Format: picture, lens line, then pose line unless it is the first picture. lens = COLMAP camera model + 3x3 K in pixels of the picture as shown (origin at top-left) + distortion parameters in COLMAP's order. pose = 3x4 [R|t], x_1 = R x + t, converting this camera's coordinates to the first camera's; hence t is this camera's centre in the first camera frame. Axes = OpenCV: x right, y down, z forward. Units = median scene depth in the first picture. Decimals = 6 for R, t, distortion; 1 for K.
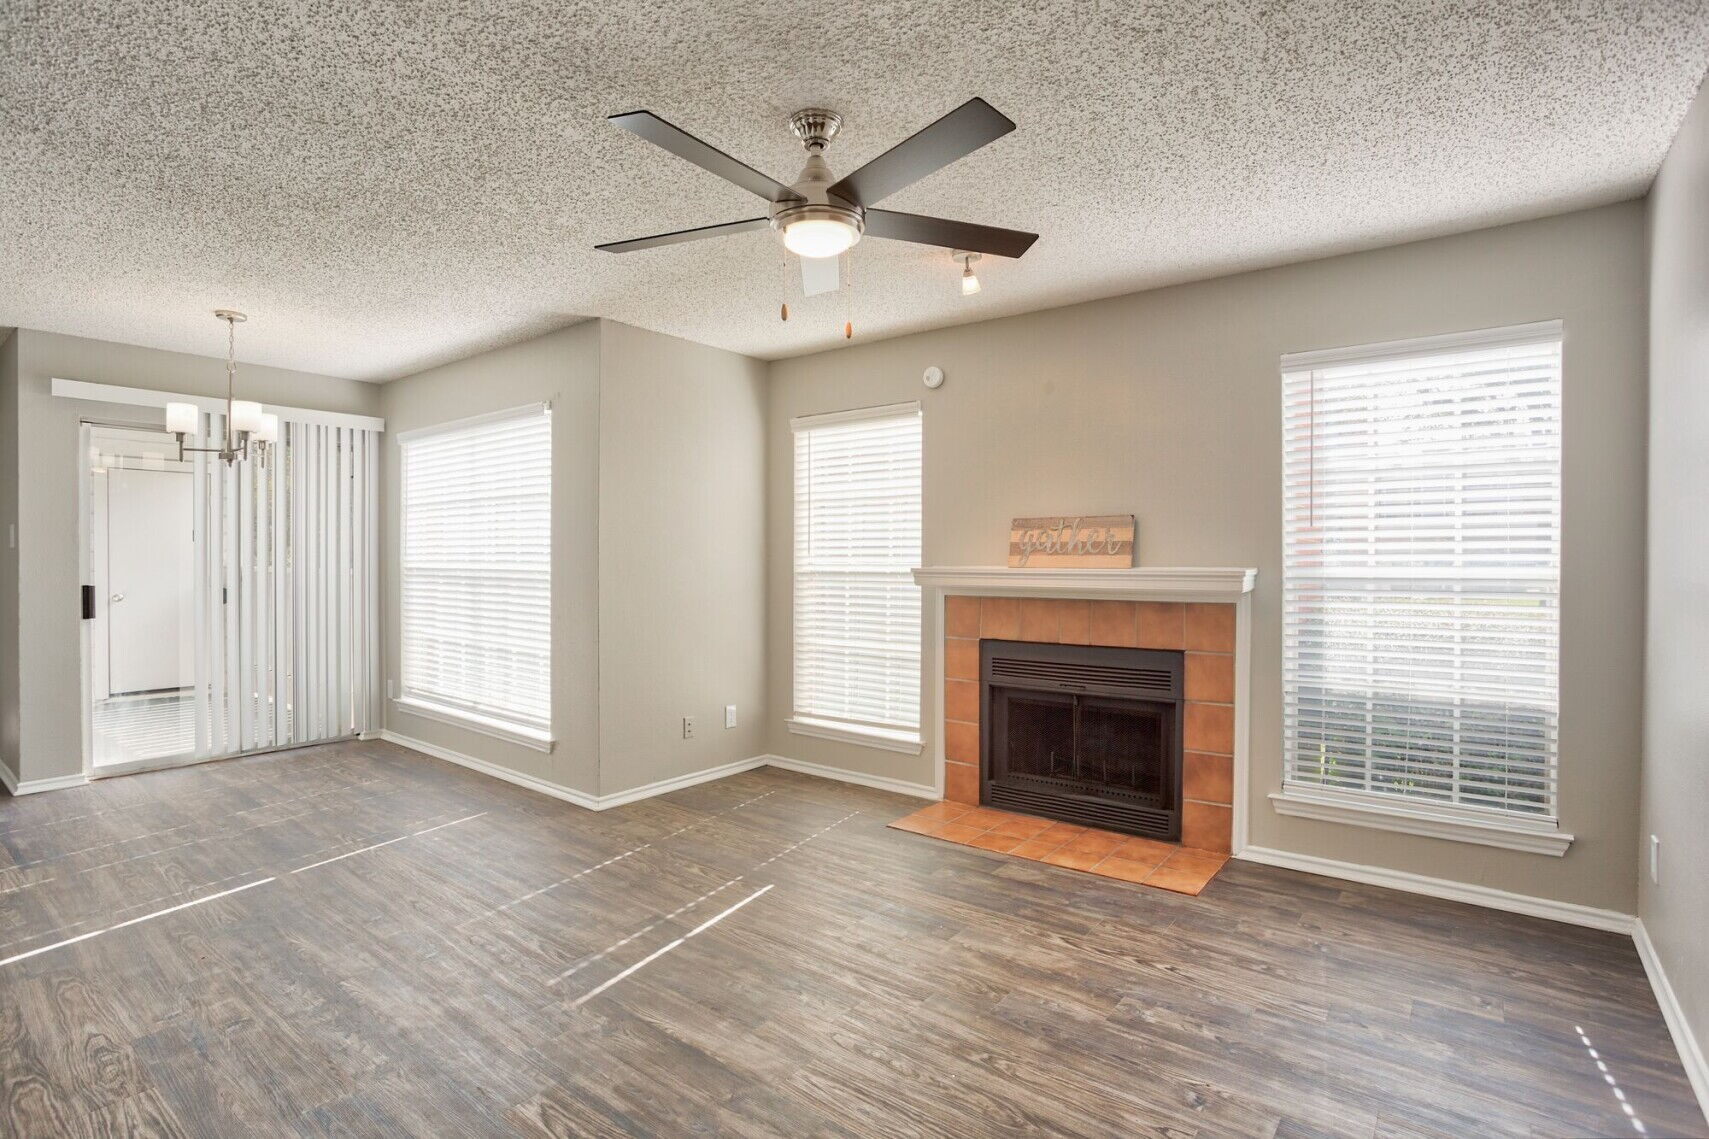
lens RADIAL K [[845.6, 0, 854.5], [0, 845.6, 569.5], [0, 0, 1]] dist [-0.065647, 0.033983]
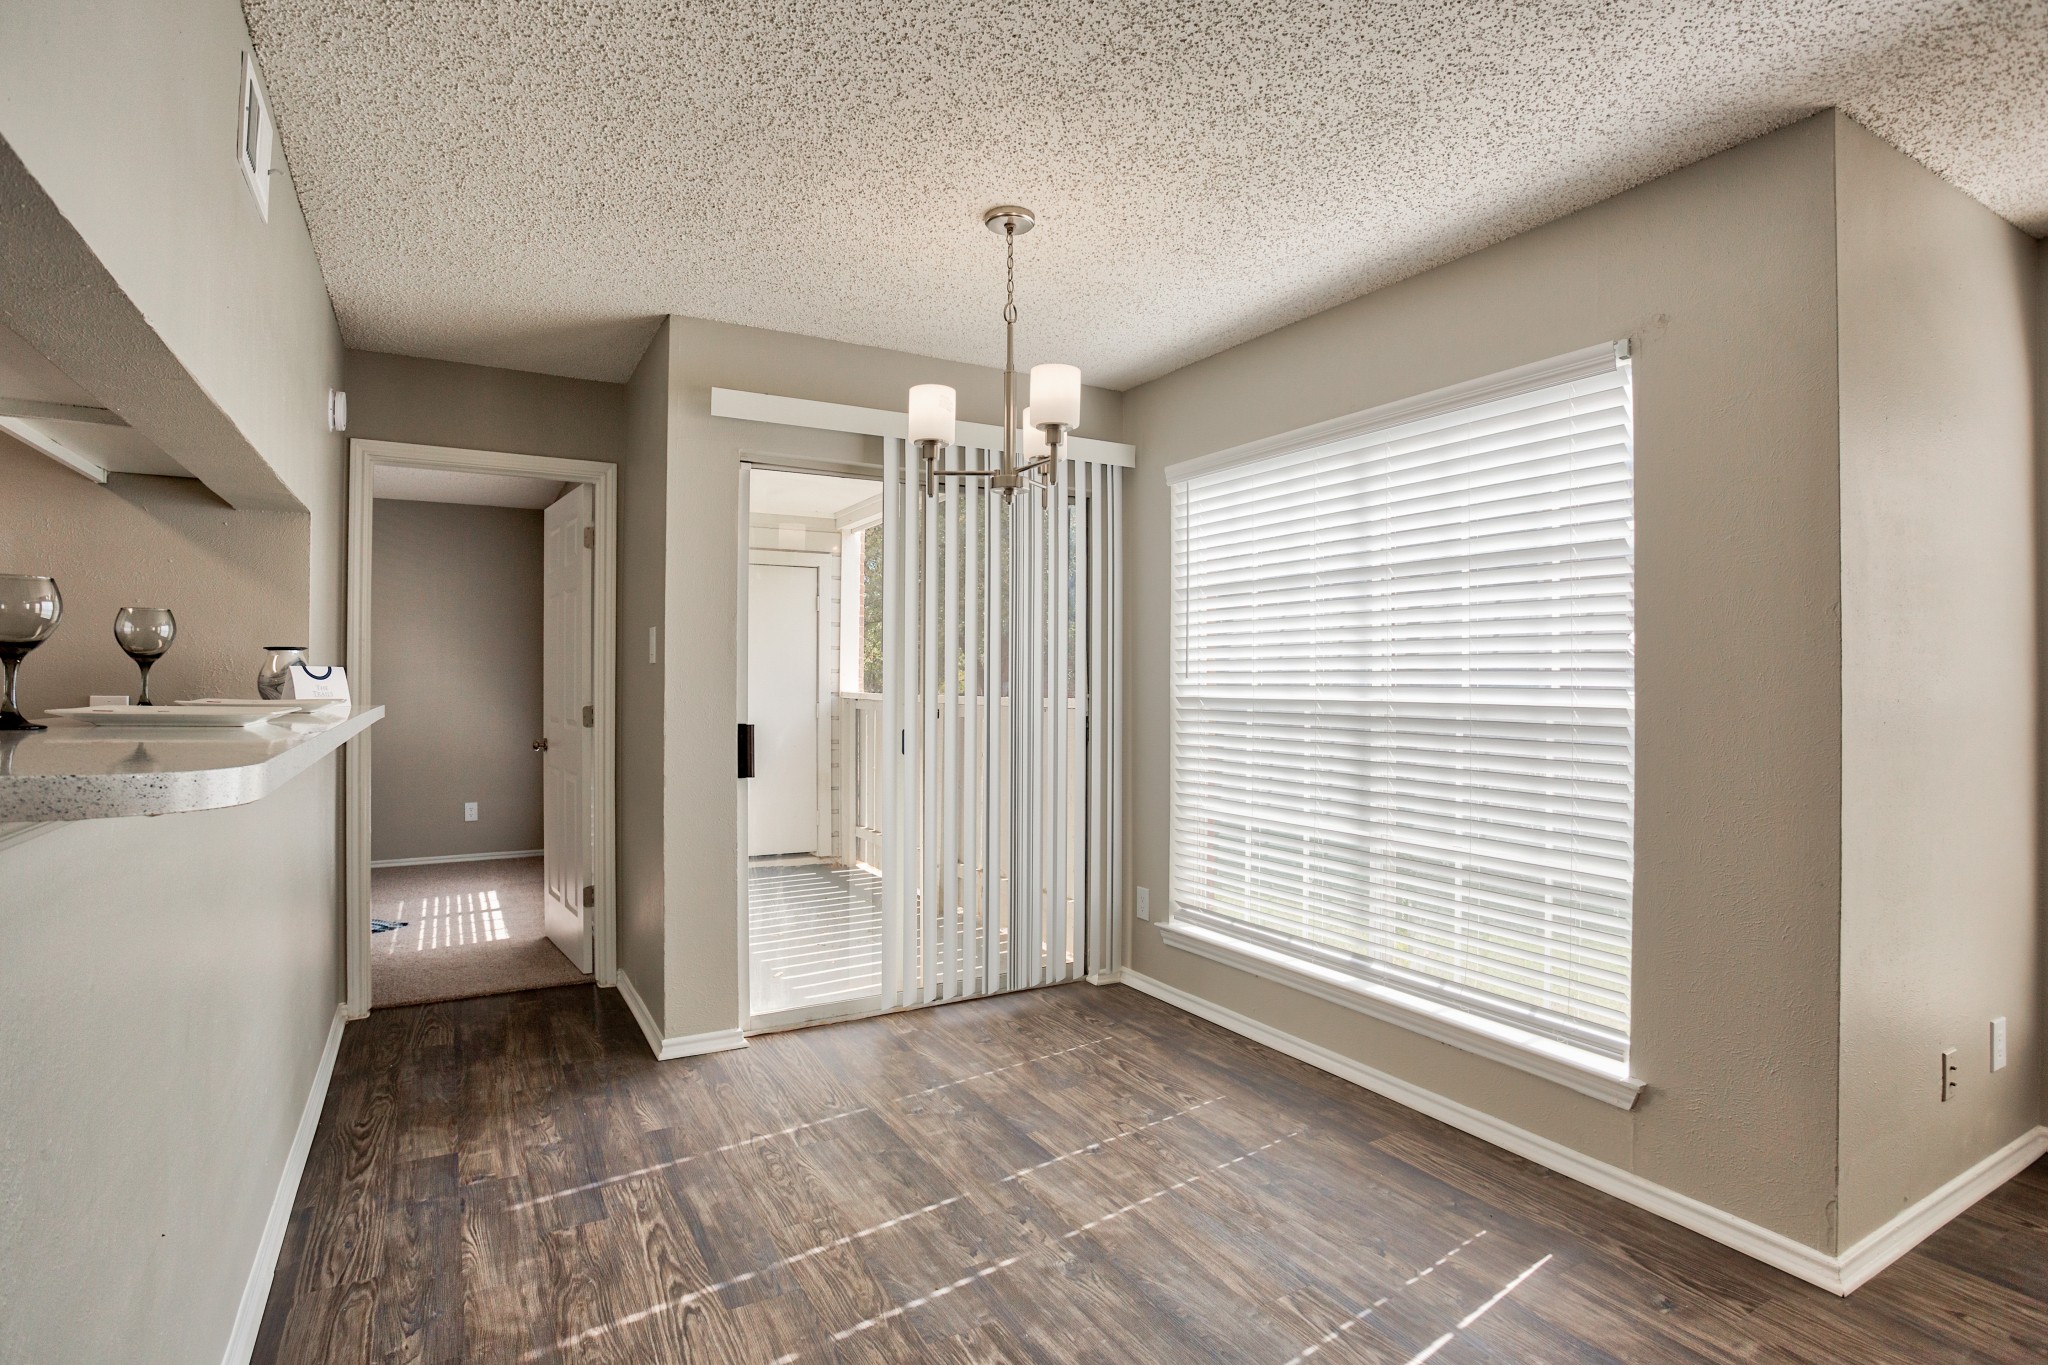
lens RADIAL K [[1013.3, 0, 1024.0], [0, 1013.3, 682.5], [0, 0, 1]] dist [-0.065647, 0.033983]
pose [[0.932211, 0.001550, -0.361911, -0.466062], [-0.005652, 0.999931, -0.010275, -0.005554], [0.361871, 0.011624, 0.932156, 0.367602]]
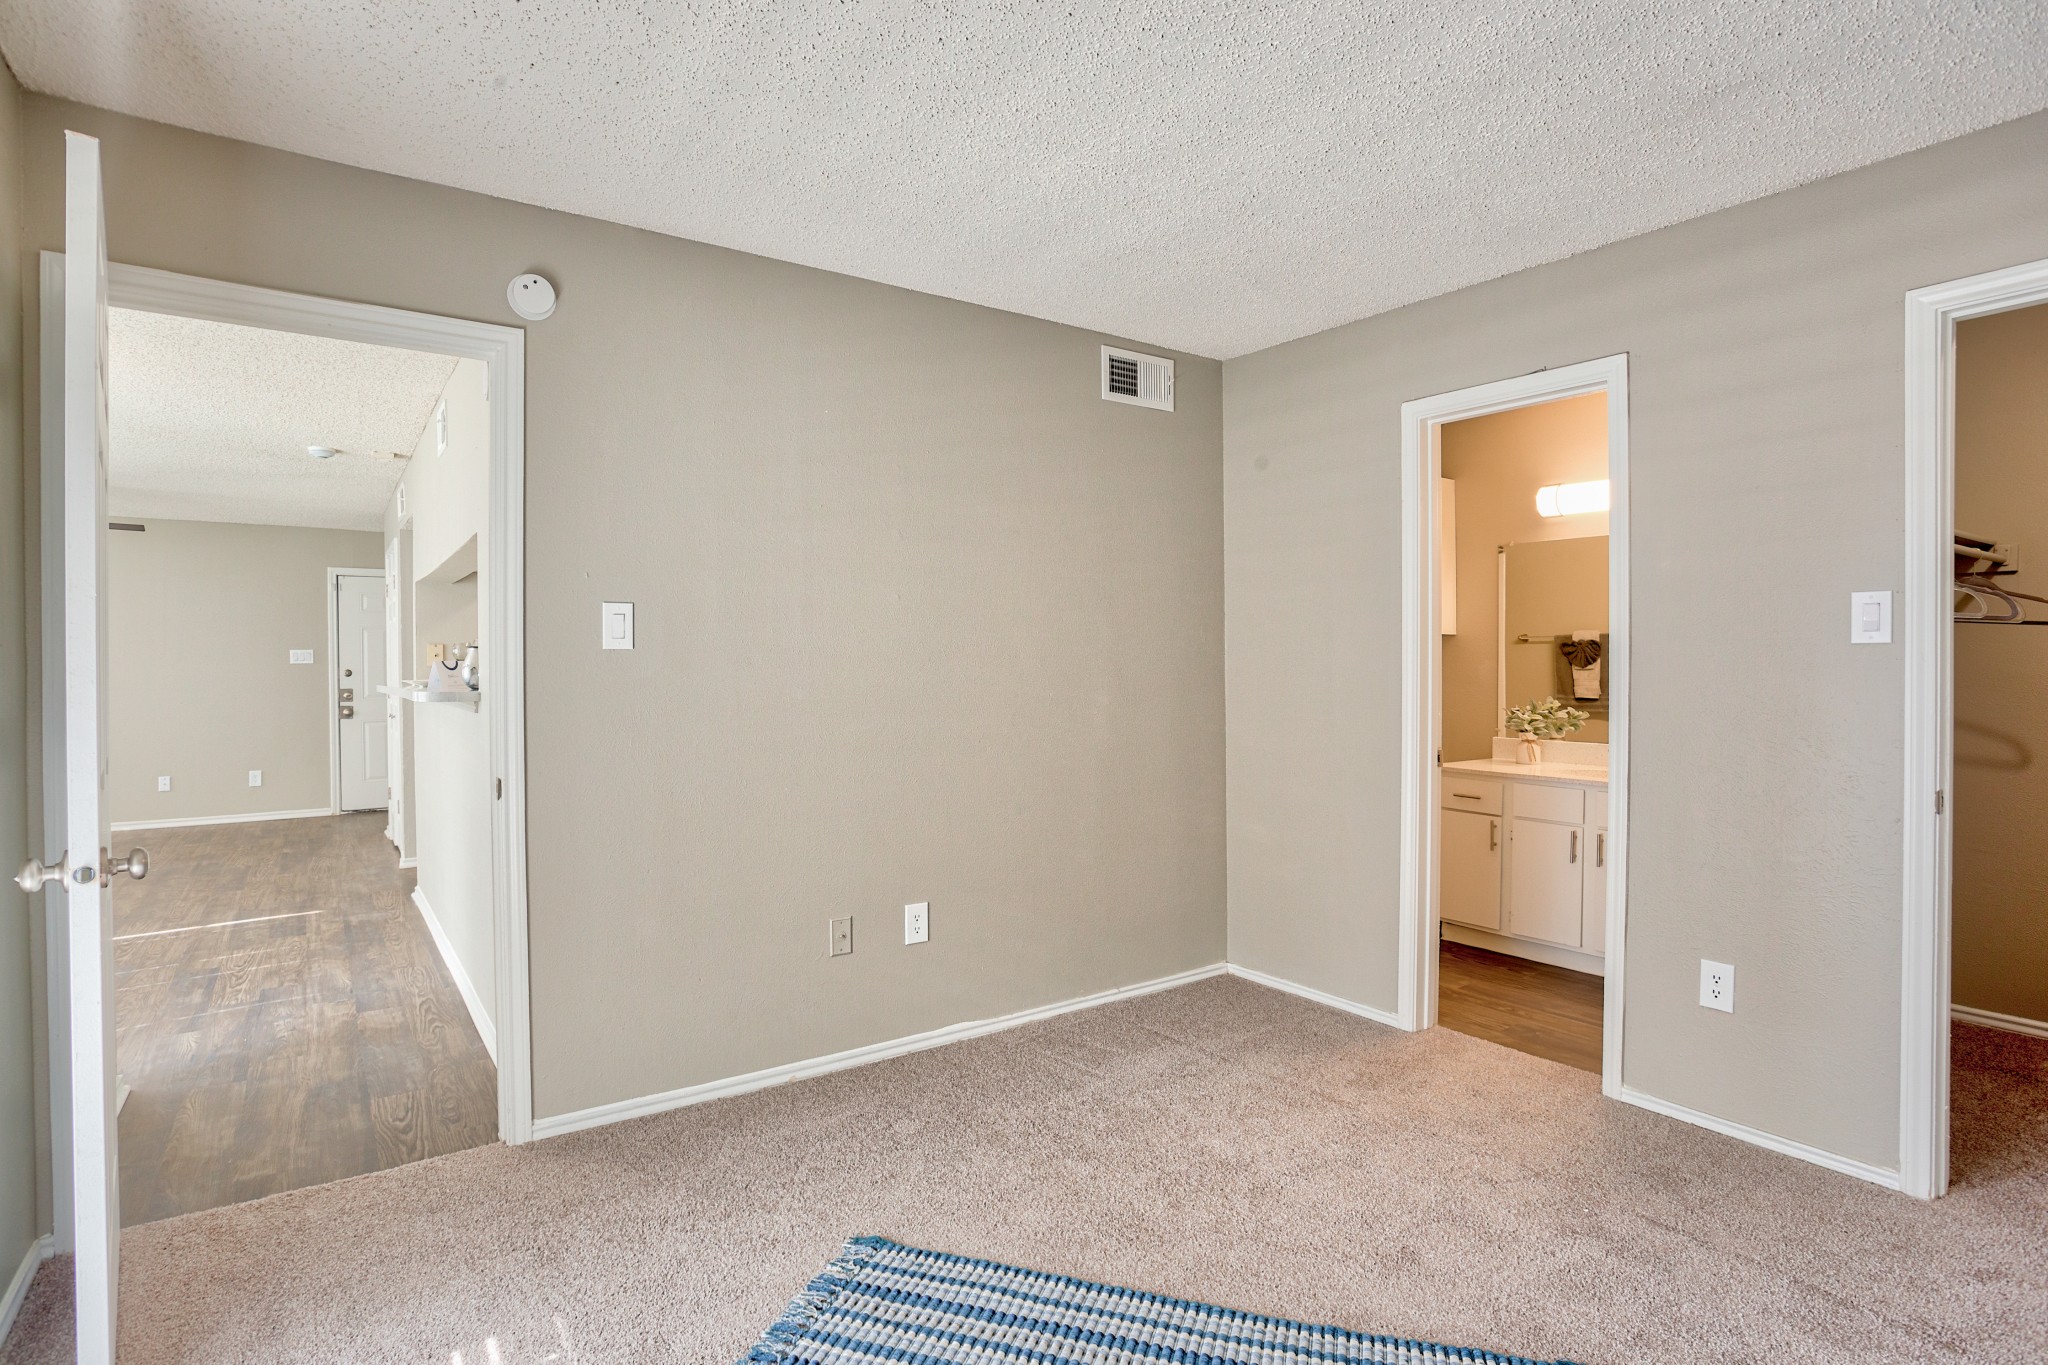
lens RADIAL K [[1056.4, 0, 1084.4], [0, 1056.4, 681.2], [0, 0, 1]] dist [-0.028304, 0.001791]
pose [[-0.967457, -0.006201, 0.252960, -1.708889], [-0.001443, 0.999819, 0.018988, -0.022947], [-0.253032, 0.018005, -0.967290, 1.402837]]
